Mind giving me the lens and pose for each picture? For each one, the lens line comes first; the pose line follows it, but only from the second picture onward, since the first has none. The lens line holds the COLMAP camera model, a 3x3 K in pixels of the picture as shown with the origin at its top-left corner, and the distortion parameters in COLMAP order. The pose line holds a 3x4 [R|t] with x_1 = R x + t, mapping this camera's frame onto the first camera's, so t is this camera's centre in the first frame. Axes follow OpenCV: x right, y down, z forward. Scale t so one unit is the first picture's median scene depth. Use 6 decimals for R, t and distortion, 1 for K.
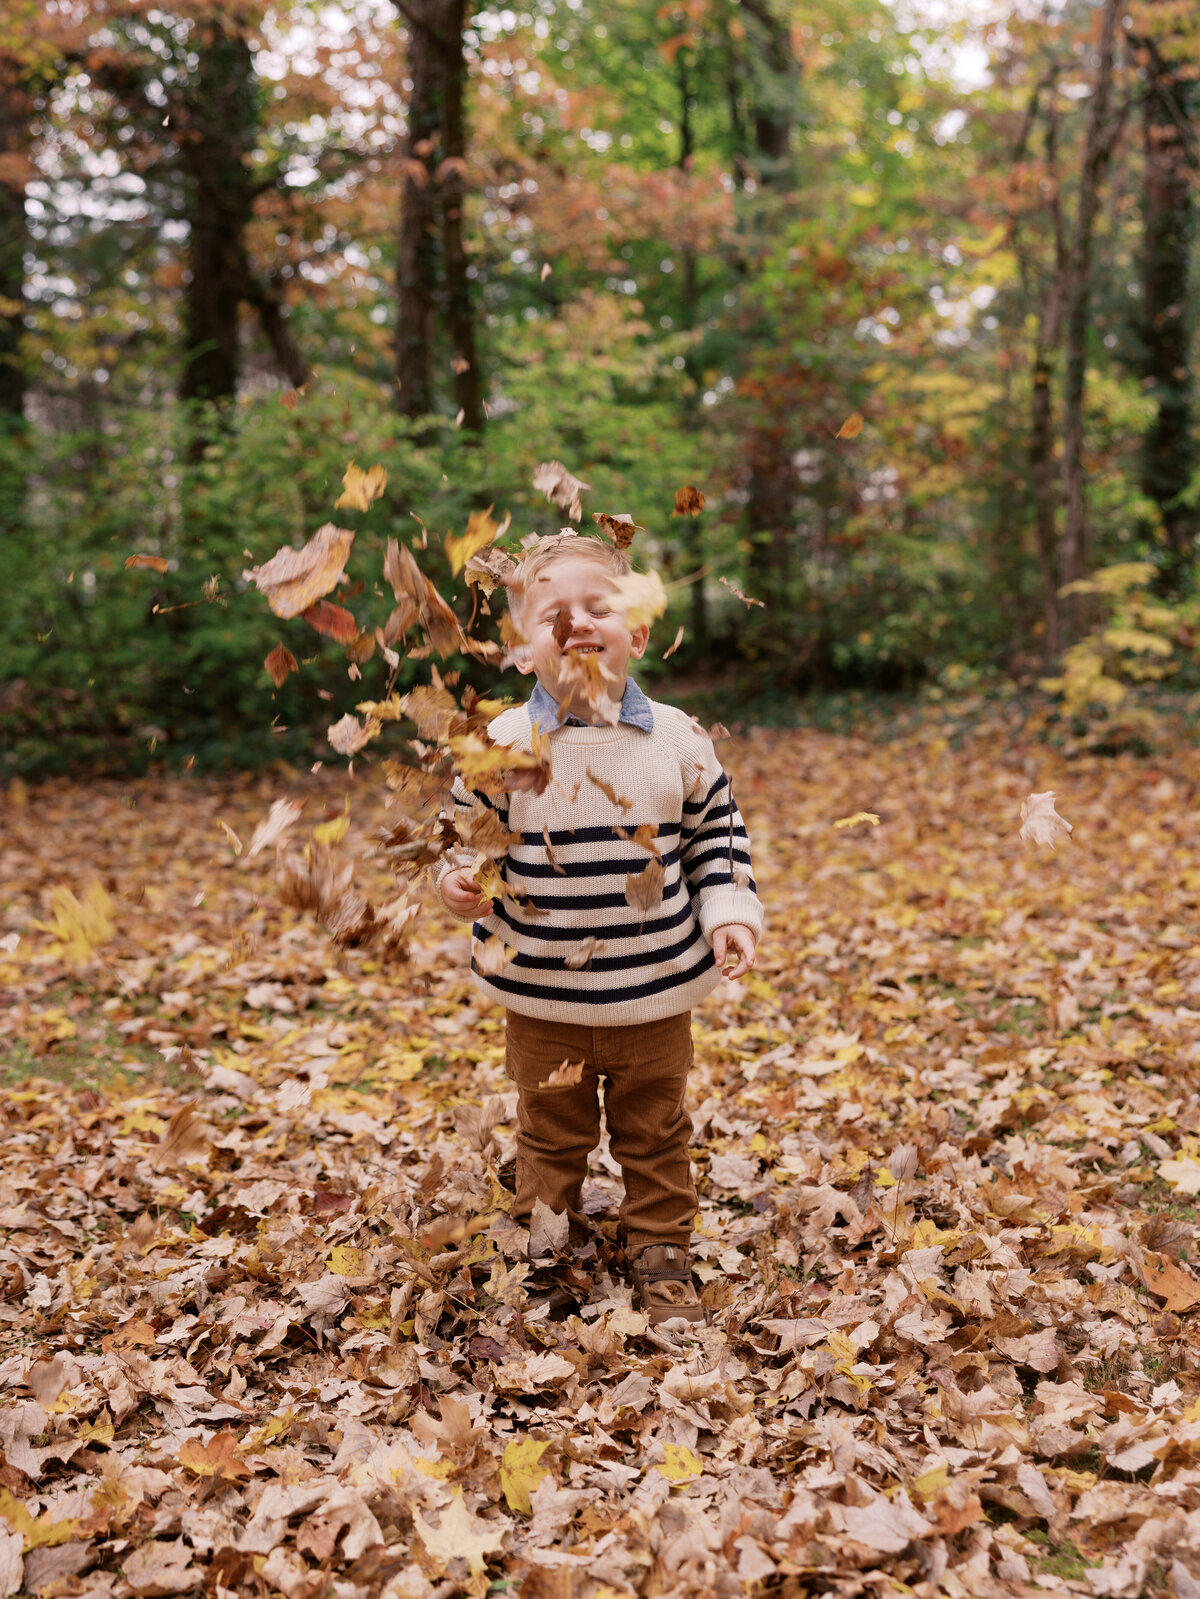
lens RADIAL K [[2213.0, 0, 608.7], [0, 2213.0, 805.0], [0, 0, 1]] dist [0.019228, 0.000000]
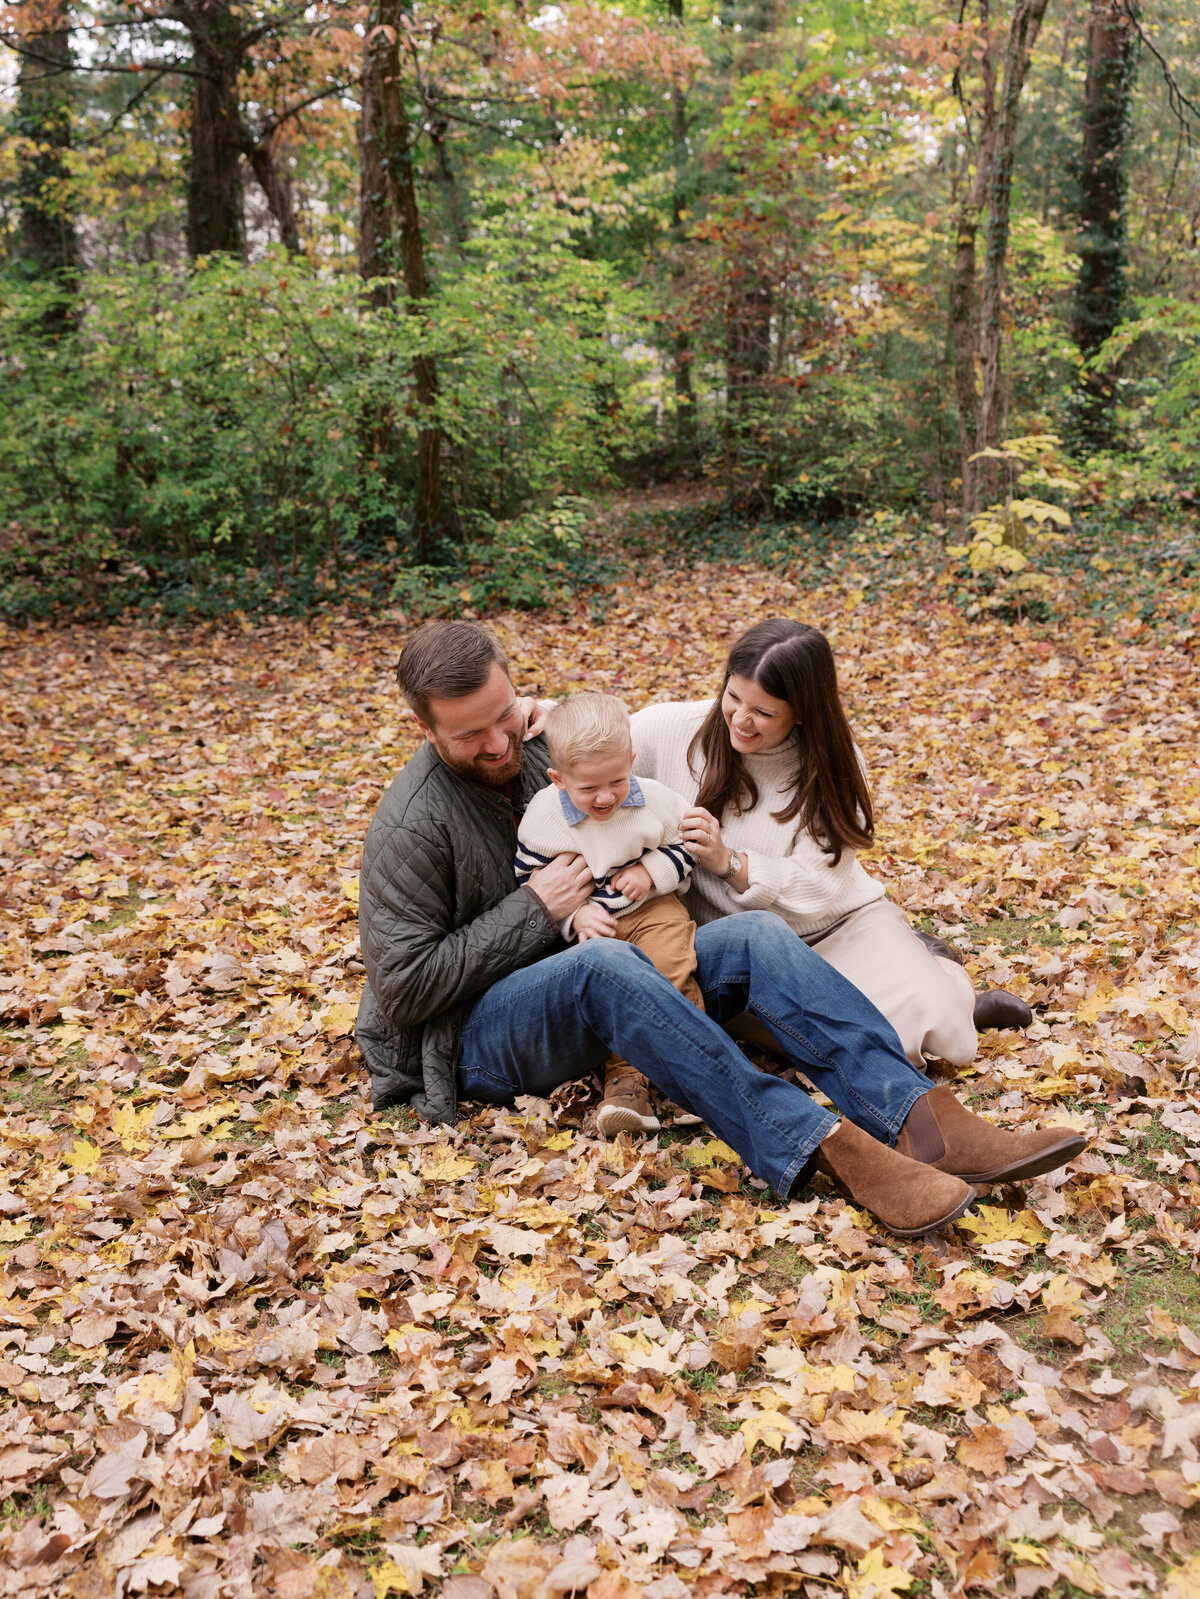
lens RADIAL K [[1819.9, 0, 601.6], [0, 1819.9, 794.0], [0, 0, 1]] dist [0.000457, 0.000000]
pose [[0.999560, 0.009352, -0.028158, 0.050099], [-0.005381, 0.990427, 0.137935, -0.050864], [0.029179, -0.137722, 0.990041, 0.110476]]
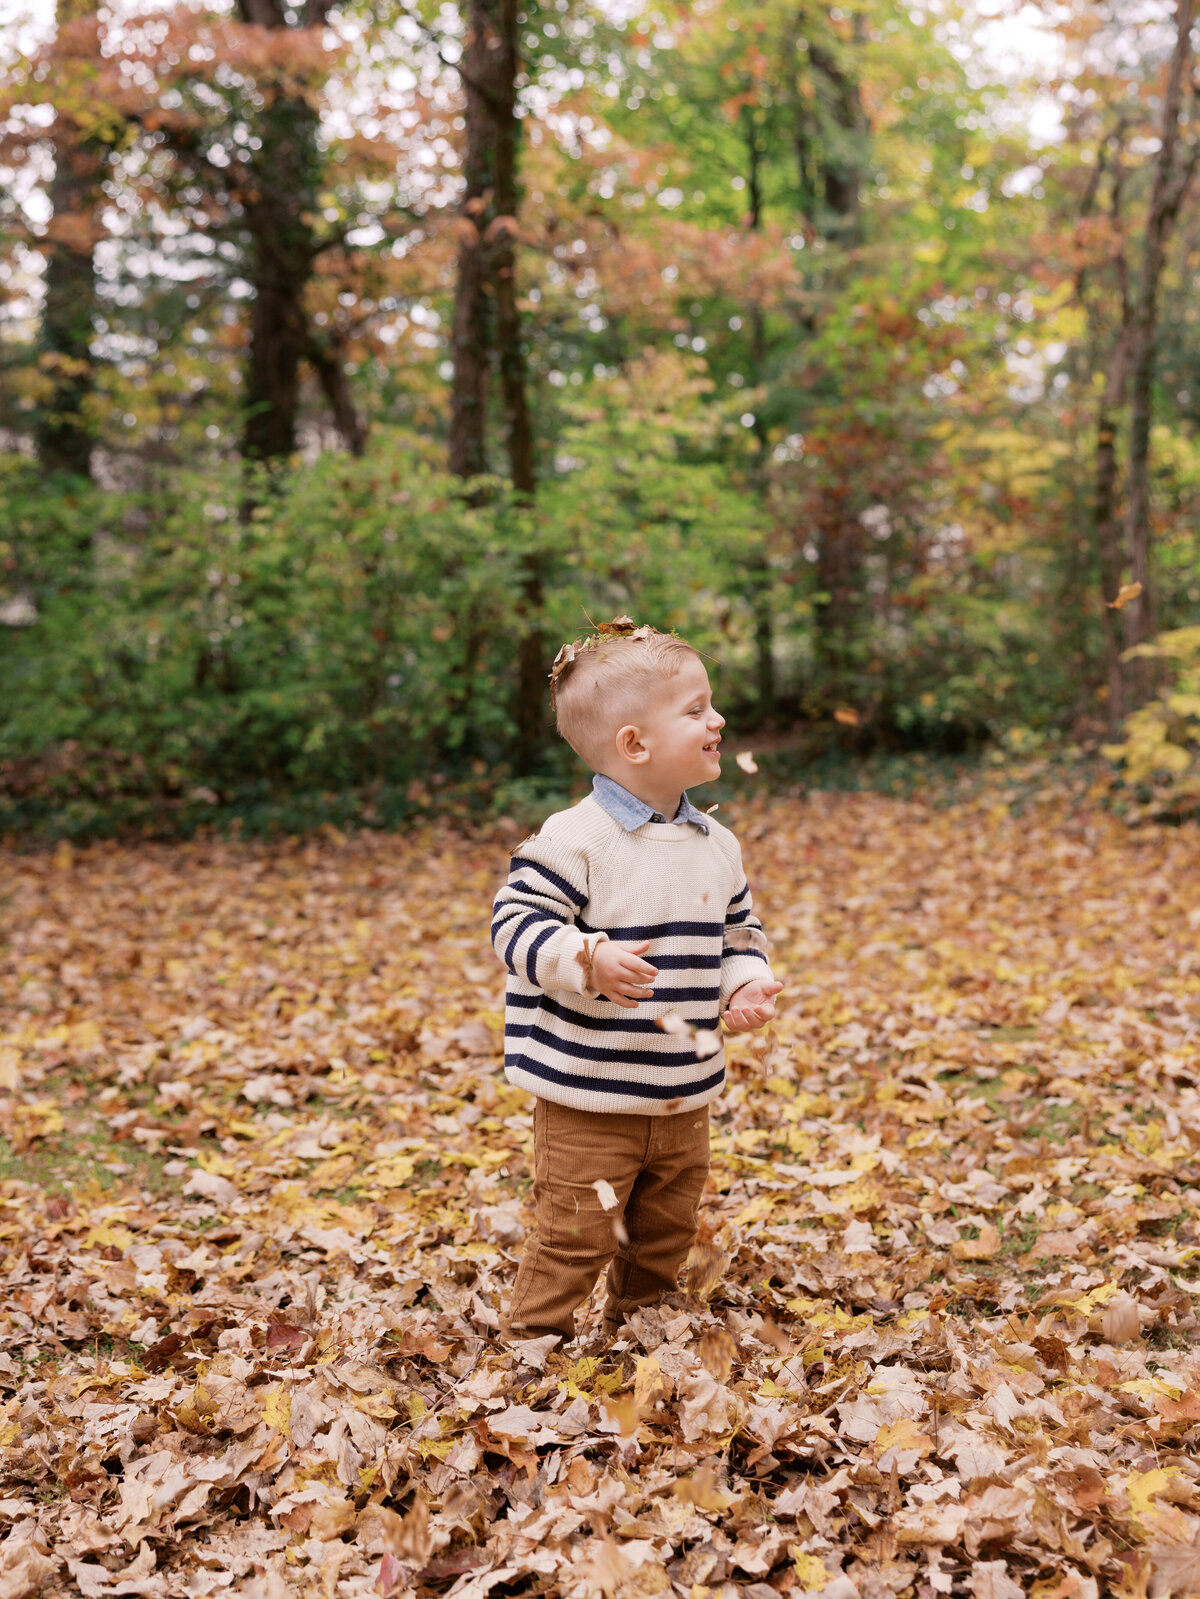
lens RADIAL K [[2213.0, 0, 612.5], [0, 2213.0, 808.7], [0, 0, 1]] dist [0.019228, 0.000000]
pose [[0.999432, 0.004154, -0.033455, 0.010825], [-0.004891, 0.999747, -0.021974, -0.005717], [0.033355, 0.022125, 0.999199, 0.017498]]
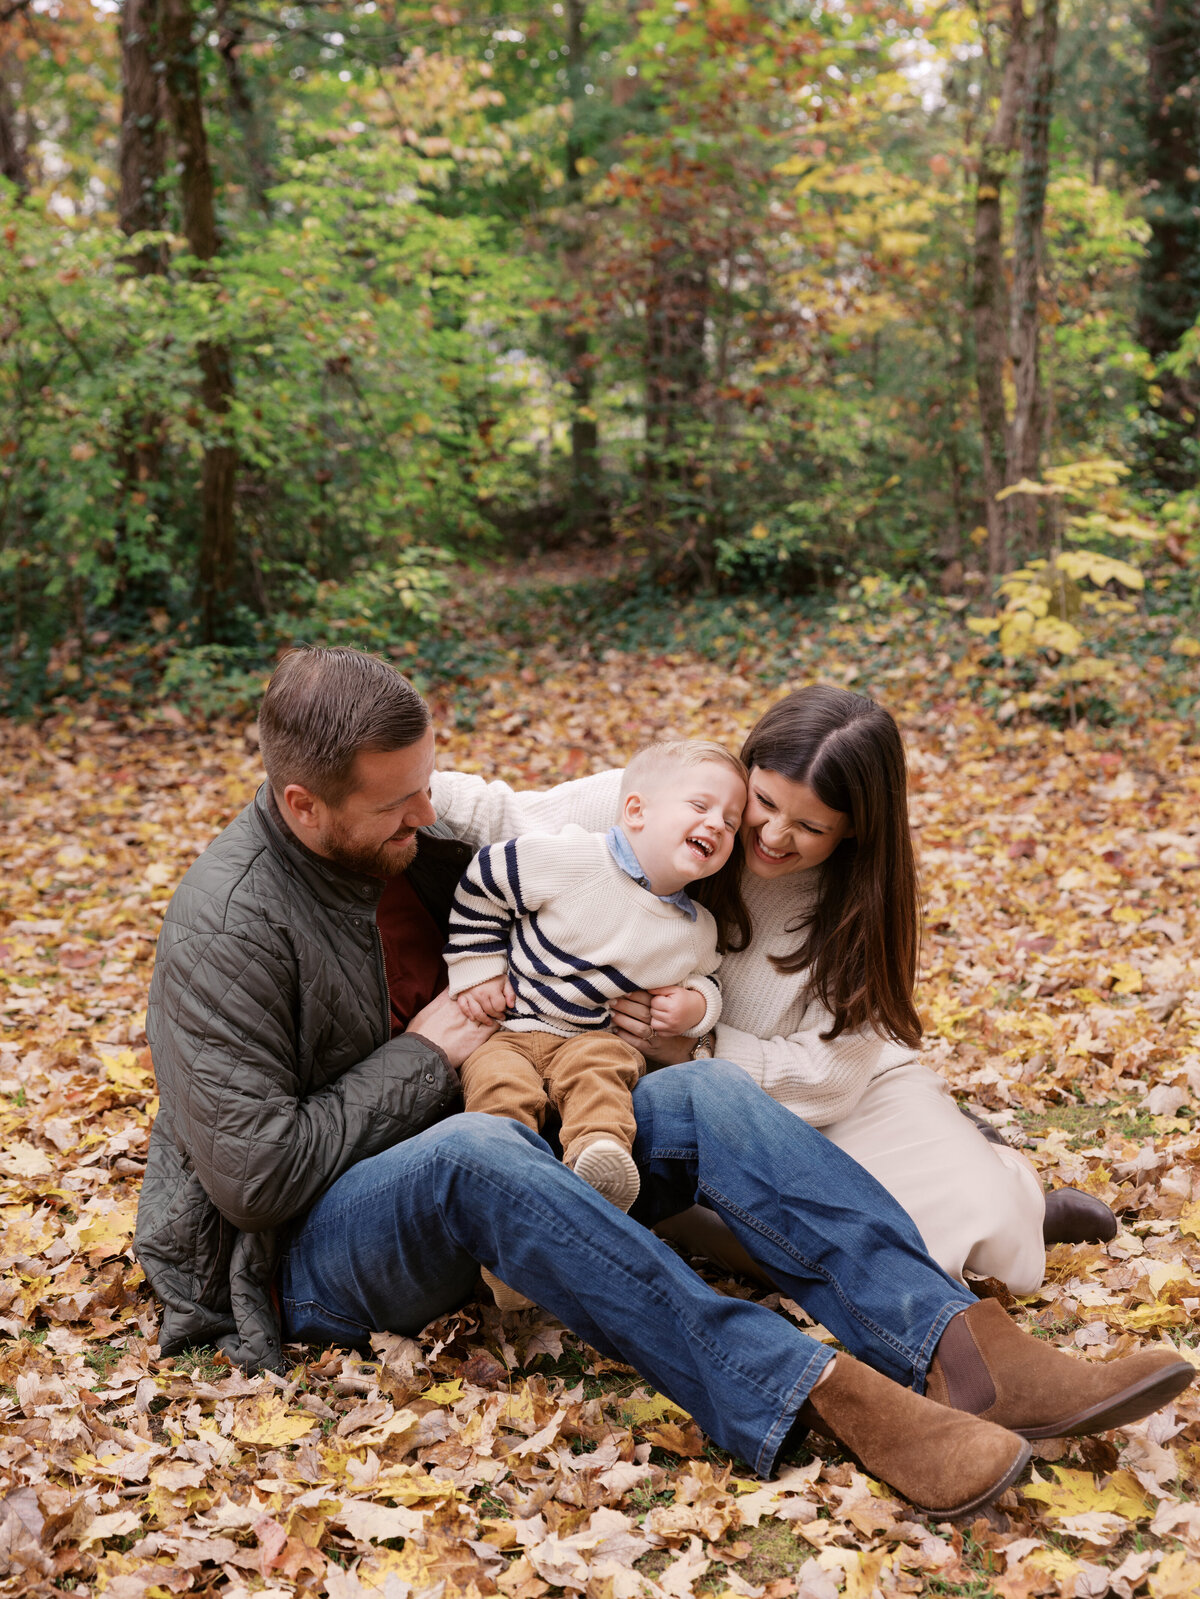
lens RADIAL K [[2683.4, 0, 604.6], [0, 2683.4, 805.6], [0, 0, 1]] dist [0.006882, 0.000000]
pose [[0.999579, 0.010132, 0.027175, 0.045534], [-0.011617, 0.998416, 0.055050, -0.036705], [-0.026574, -0.055343, 0.998114, 0.102862]]
